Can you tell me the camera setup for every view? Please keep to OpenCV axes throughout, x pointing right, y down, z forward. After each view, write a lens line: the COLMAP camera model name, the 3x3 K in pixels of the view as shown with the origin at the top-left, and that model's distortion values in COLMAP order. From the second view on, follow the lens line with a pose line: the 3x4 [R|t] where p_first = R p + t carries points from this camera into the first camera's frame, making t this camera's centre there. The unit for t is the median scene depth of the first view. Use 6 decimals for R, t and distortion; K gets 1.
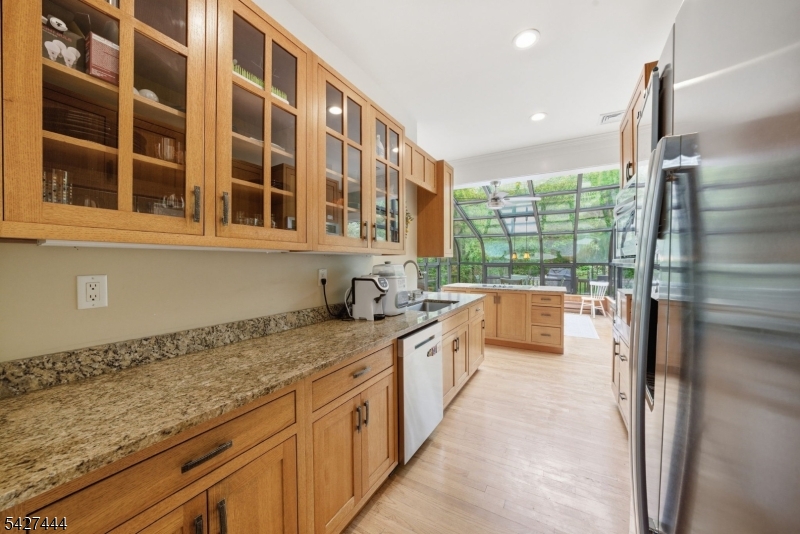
lens RADIAL K [[287.7, 0, 403.7], [0, 287.7, 264.4], [0, 0, 1]] dist [-0.013793, -0.000038]
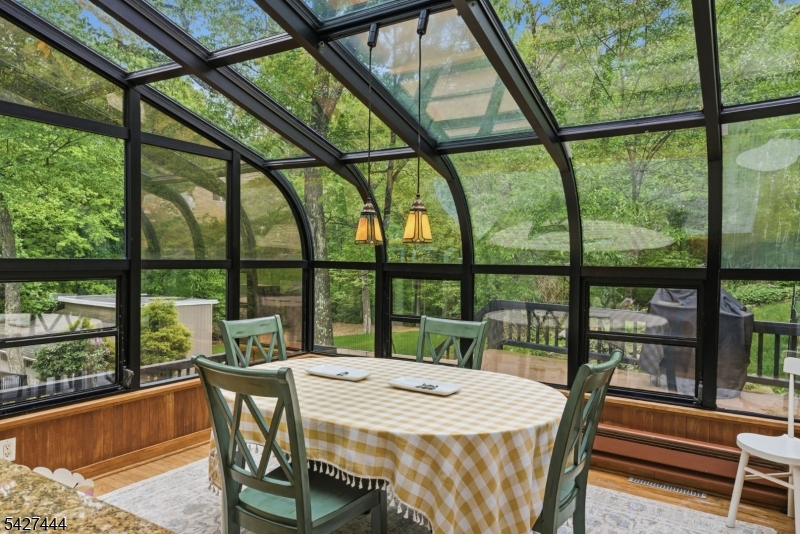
lens RADIAL K [[539.1, 0, 403.9], [0, 539.1, 279.3], [0, 0, 1]] dist [0.038803, 0.005964]
pose [[0.998228, 0.013072, -0.058048, 0.409543], [-0.011443, 0.999534, 0.028295, -0.004179], [0.058390, -0.027580, 0.997913, 0.603591]]
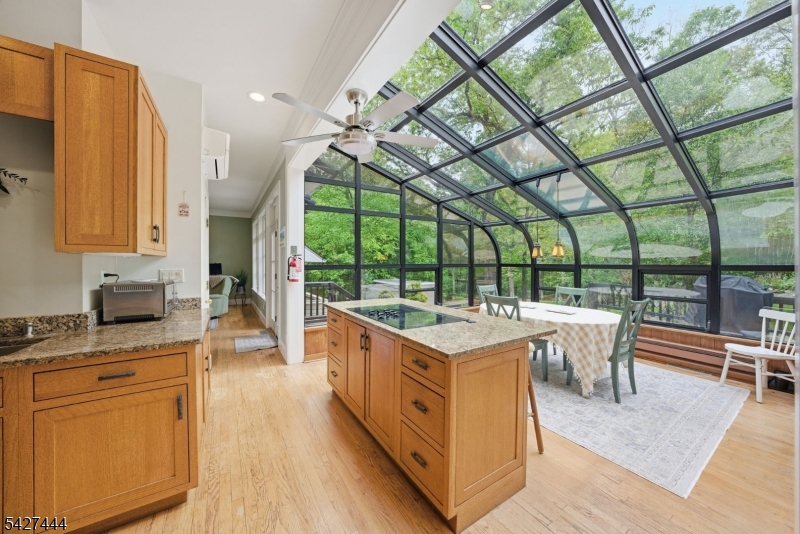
lens RADIAL K [[278.2, 0, 402.9], [0, 278.2, 265.9], [0, 0, 1]] dist [-0.017588, 0.003019]
pose [[0.880756, 0.003808, -0.473555, 0.389257], [-0.001671, 0.999986, 0.004933, -0.003971], [0.473567, -0.003553, 0.880751, 0.401957]]
